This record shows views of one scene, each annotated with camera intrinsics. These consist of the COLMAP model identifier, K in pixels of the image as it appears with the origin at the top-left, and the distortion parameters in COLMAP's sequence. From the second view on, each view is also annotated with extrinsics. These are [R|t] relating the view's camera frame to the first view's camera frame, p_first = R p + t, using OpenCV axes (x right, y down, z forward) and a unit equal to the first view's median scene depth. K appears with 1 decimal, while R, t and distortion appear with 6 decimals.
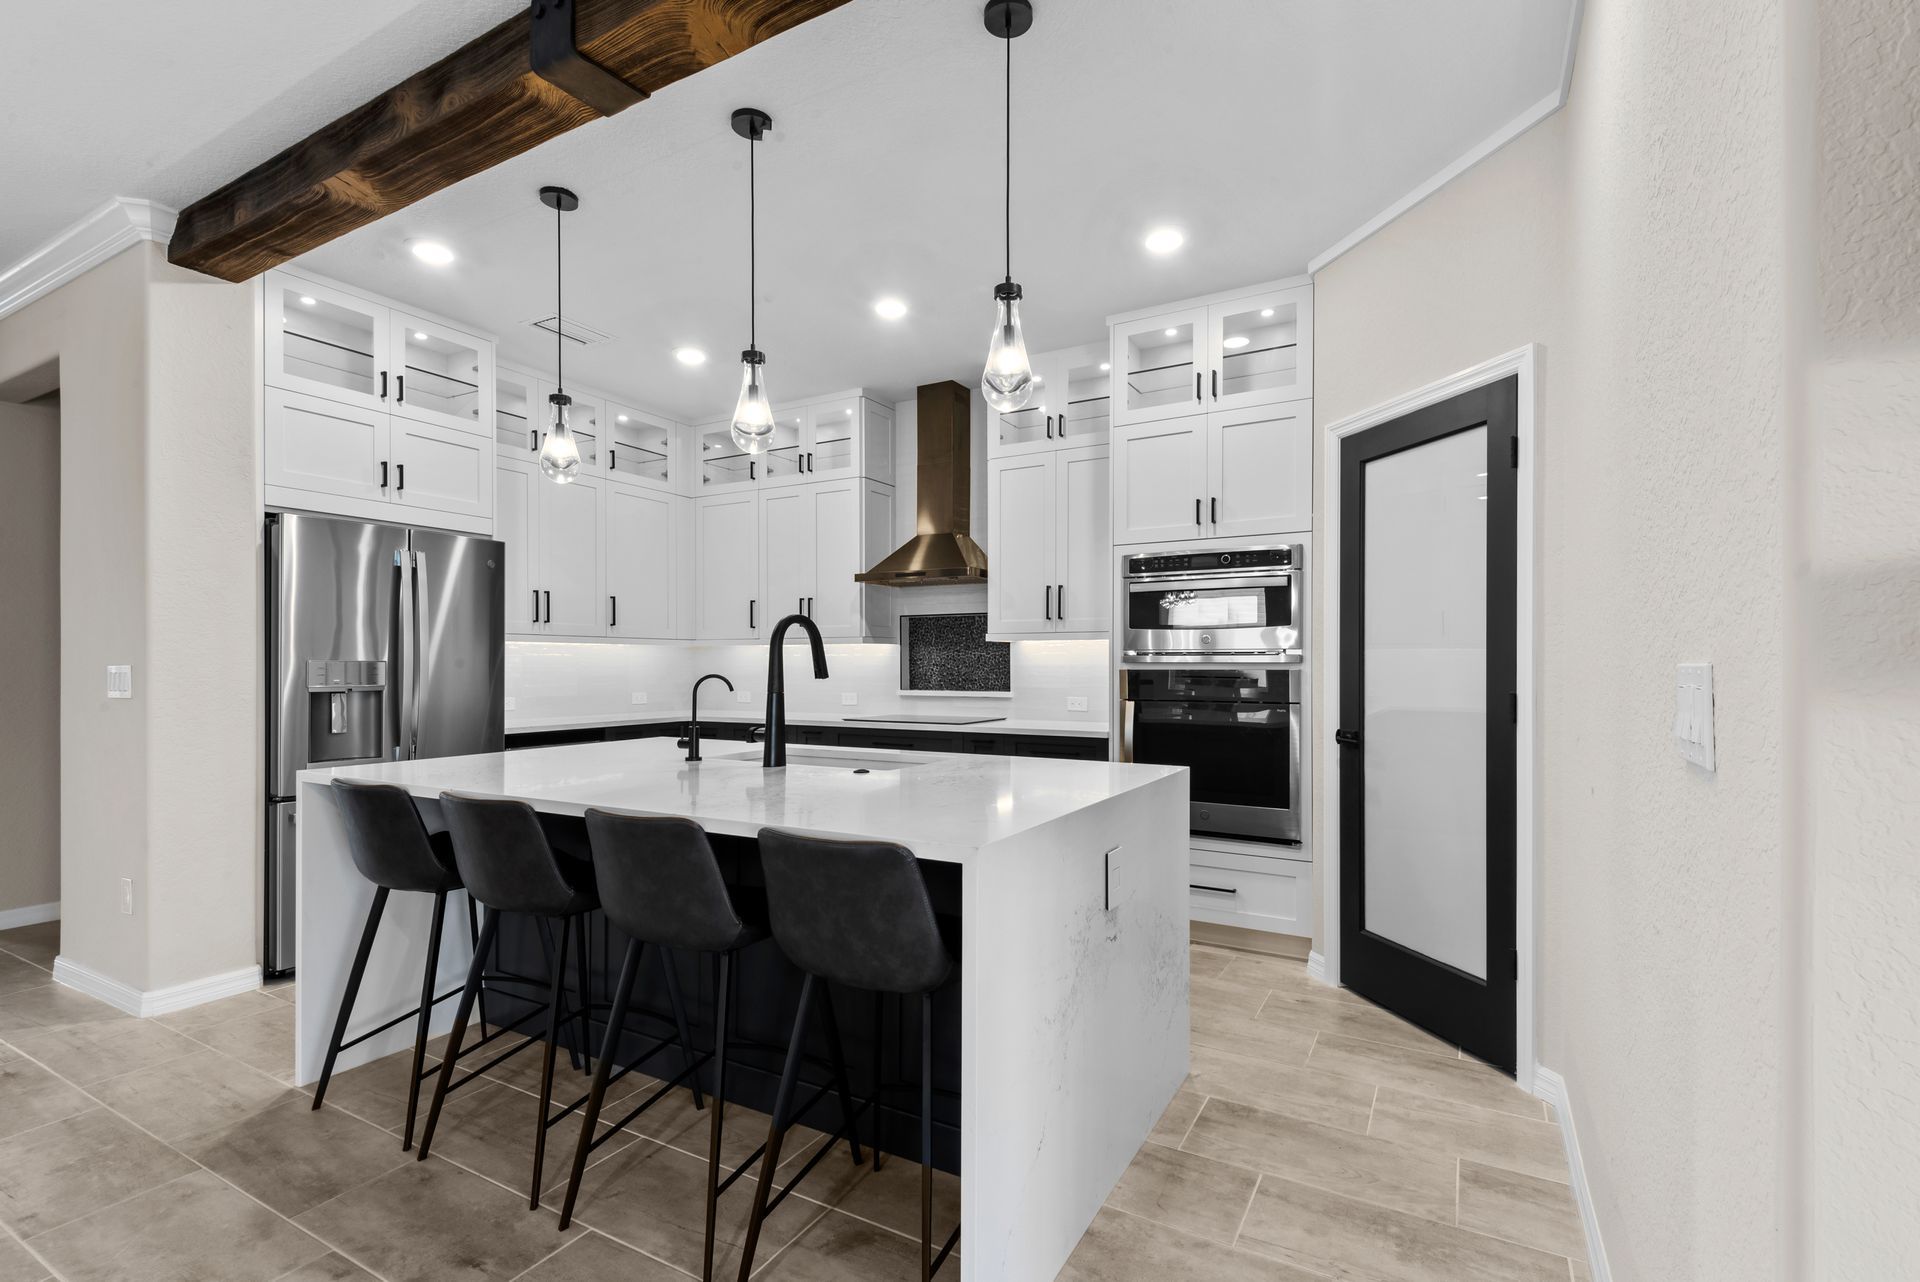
lens RADIAL K [[878.0, 0, 955.1], [0, 878.0, 641.2], [0, 0, 1]] dist [0.005722, -0.003339]
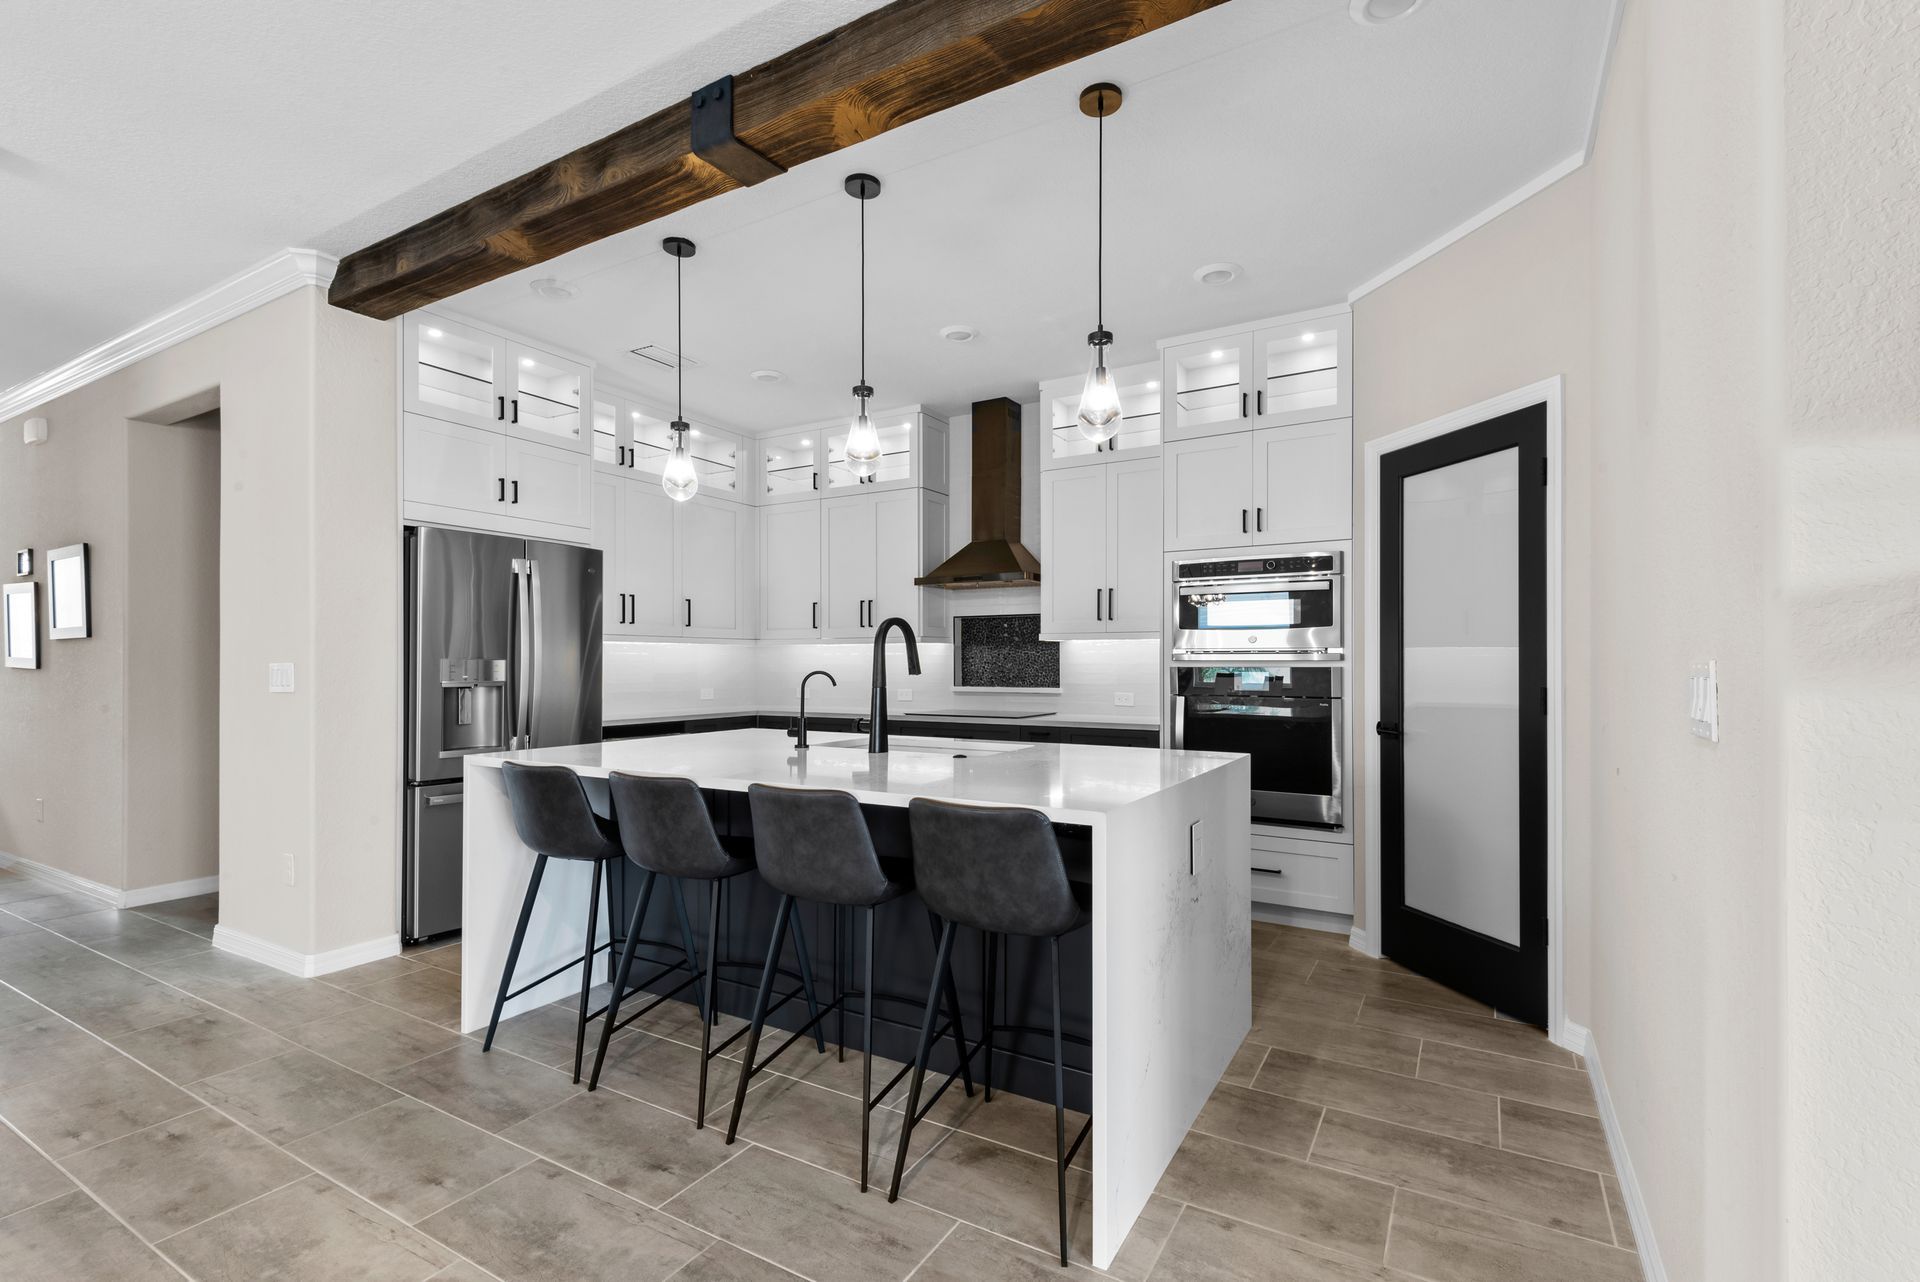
lens RADIAL K [[878.0, 0, 948.1], [0, 878.0, 635.2], [0, 0, 1]] dist [0.005722, -0.003339]
pose [[0.999839, -0.000717, -0.017902, -0.101536], [0.000623, 0.999986, -0.005258, -0.001960], [0.017905, 0.005246, 0.999826, -0.130017]]
